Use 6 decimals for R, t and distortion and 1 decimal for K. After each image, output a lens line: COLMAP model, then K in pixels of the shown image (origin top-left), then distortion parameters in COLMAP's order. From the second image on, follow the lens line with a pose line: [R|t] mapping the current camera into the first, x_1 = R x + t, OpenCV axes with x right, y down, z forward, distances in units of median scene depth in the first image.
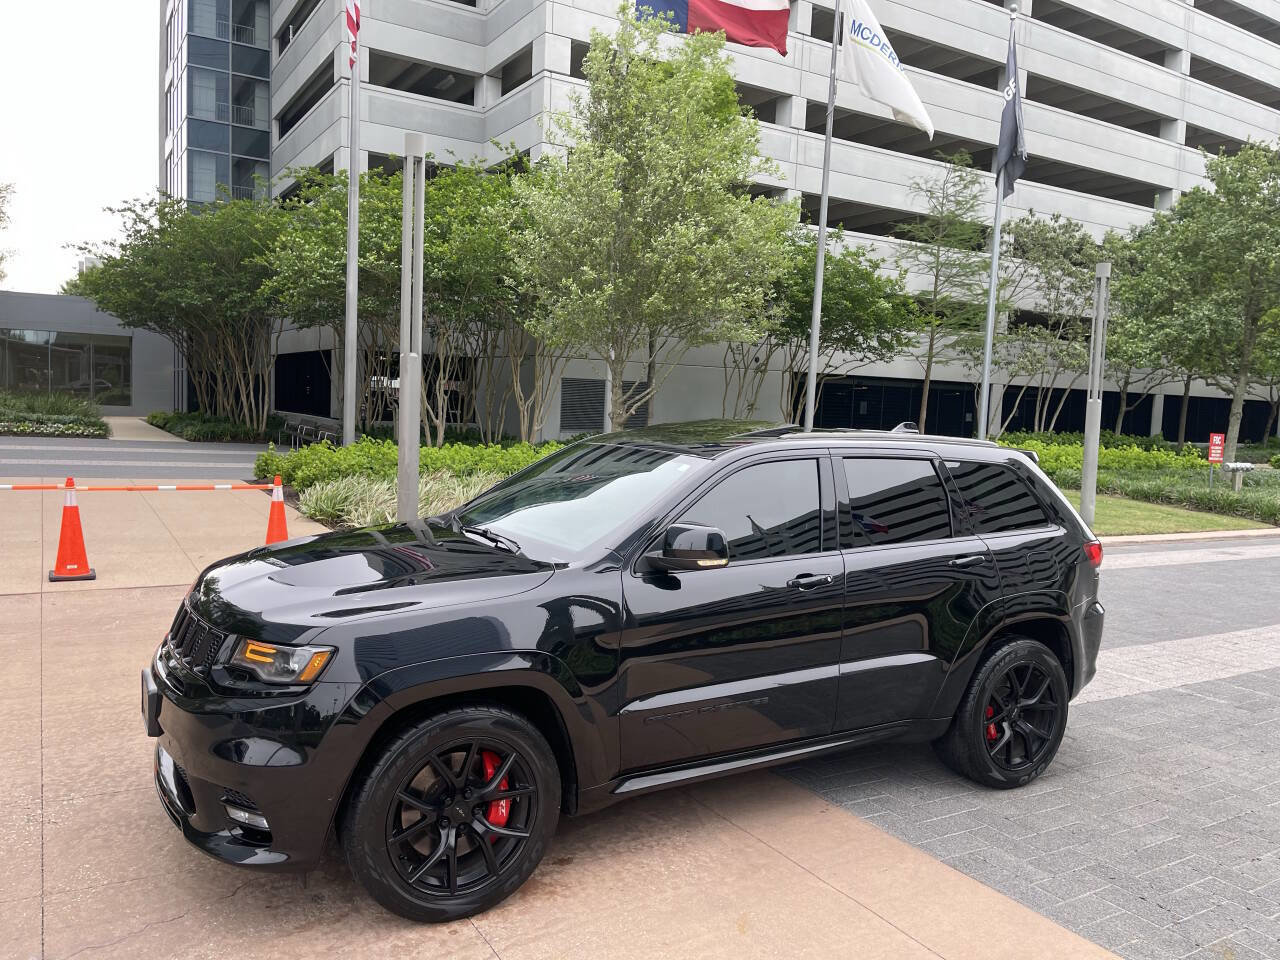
lens RADIAL K [[967.9, 0, 639.4], [0, 967.9, 468.0], [0, 0, 1]] dist [0.092227, -0.119952]
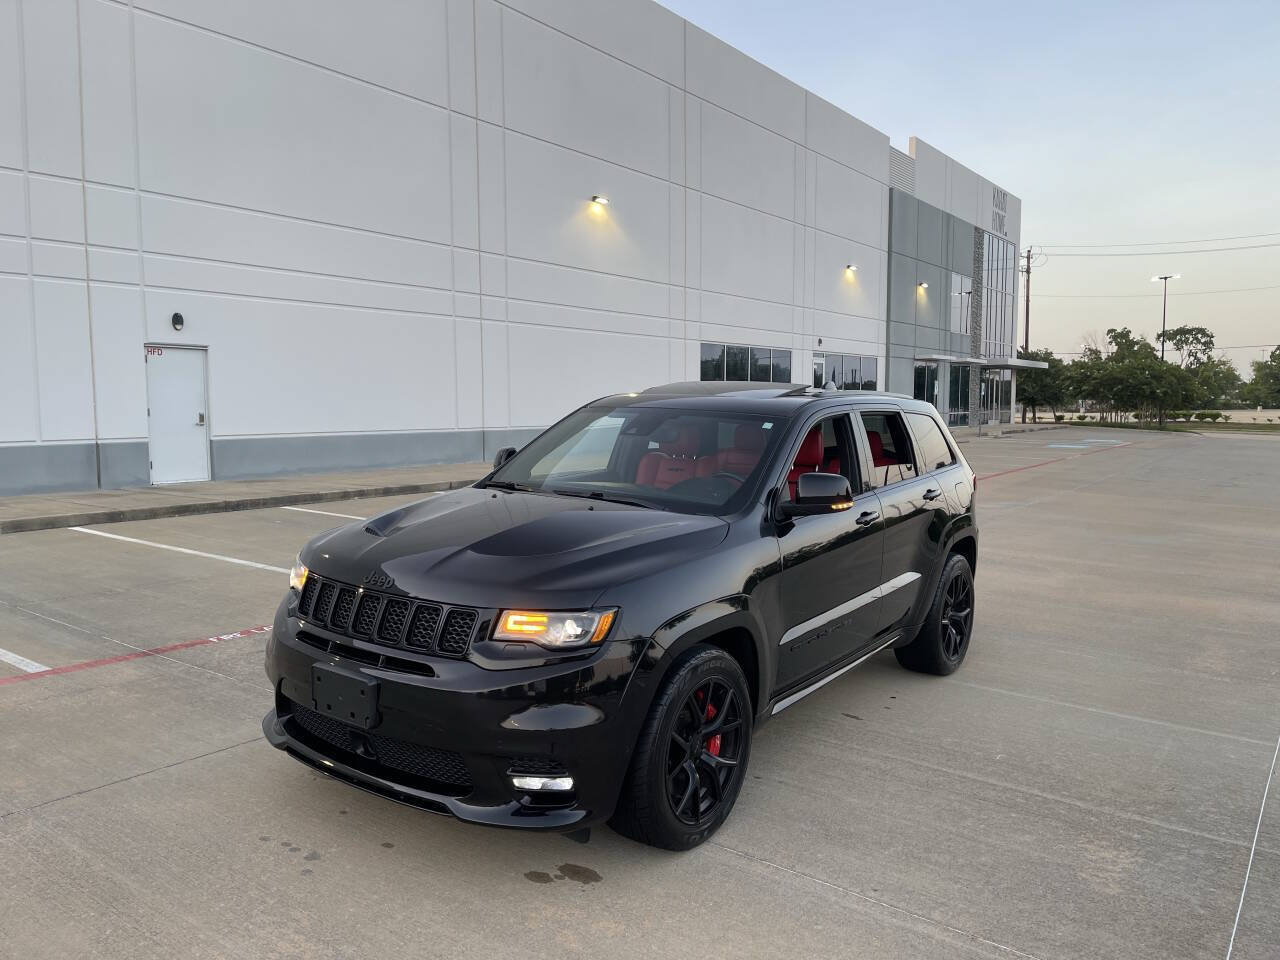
lens RADIAL K [[966.0, 0, 649.4], [0, 966.0, 483.3], [0, 0, 1]] dist [0.087598, -0.112835]
pose [[0.914304, -0.061811, 0.400284, -0.092477], [0.040563, 0.997292, 0.061348, -0.001379], [-0.402992, -0.039854, 0.914335, 0.006622]]
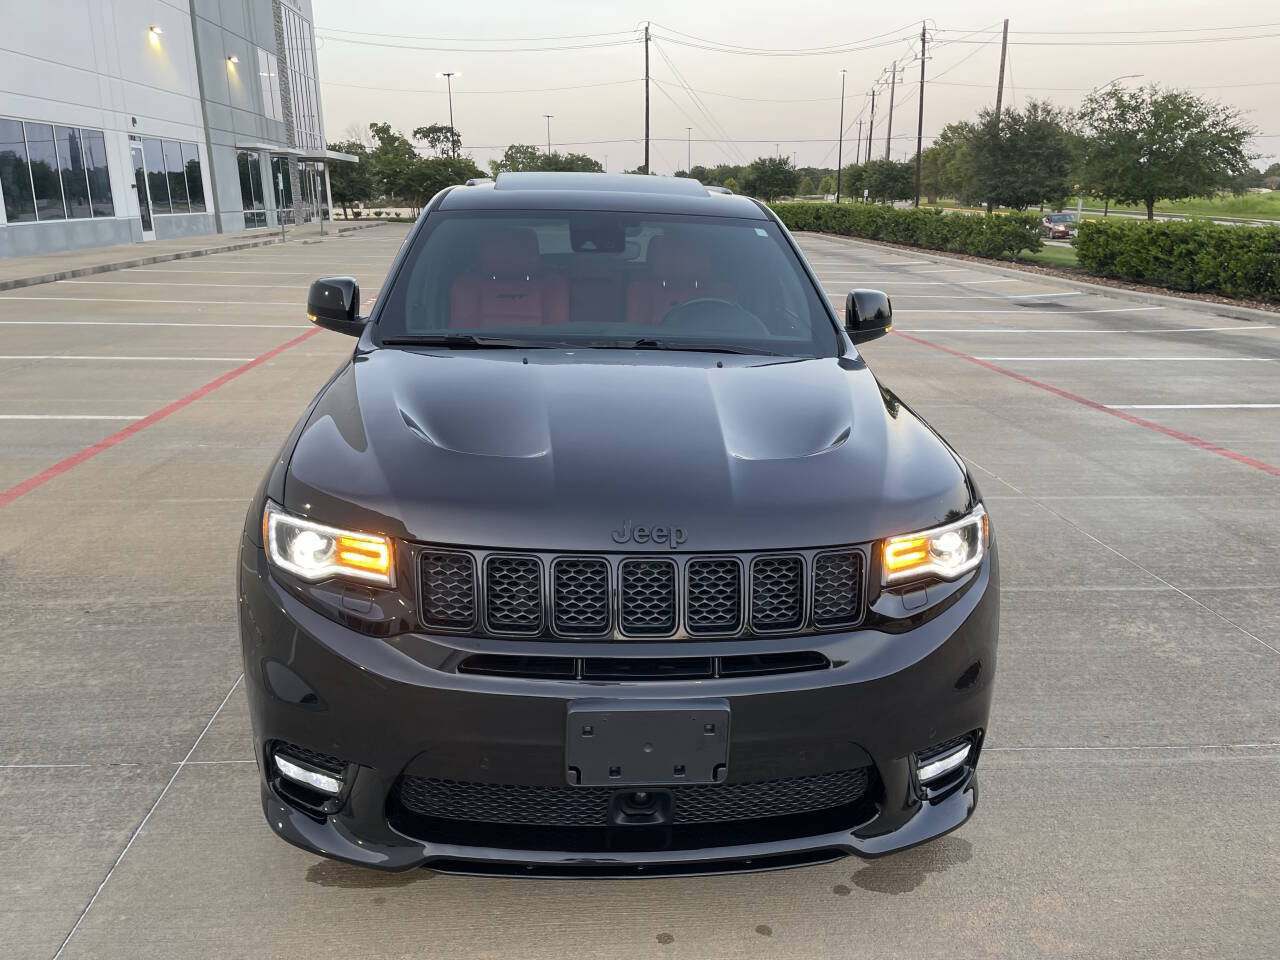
lens RADIAL K [[965.5, 0, 640.2], [0, 965.5, 467.7], [0, 0, 1]] dist [0.090457, -0.116935]
pose [[0.437500, -0.269974, 0.857734, -0.142419], [0.049421, 0.959644, 0.276842, -0.007966], [-0.897859, -0.078728, 0.433186, 0.123248]]
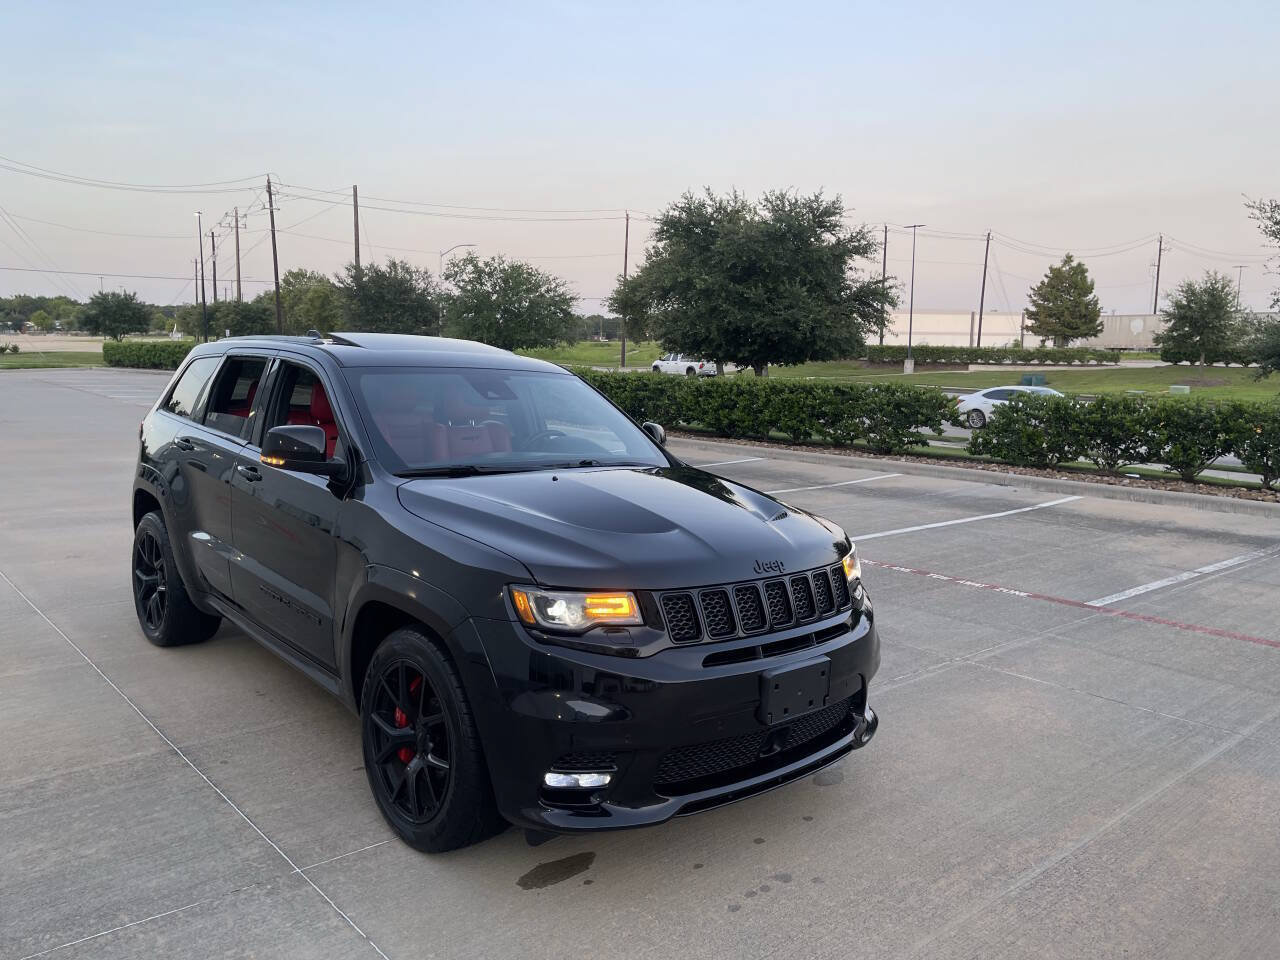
lens RADIAL K [[967.9, 0, 639.4], [0, 967.9, 468.0], [0, 0, 1]] dist [0.092227, -0.119952]
pose [[-0.190706, -0.157190, 0.968980, -0.201323], [0.012680, 0.986619, 0.162547, -0.016048], [-0.981565, 0.043285, -0.186161, 0.202231]]
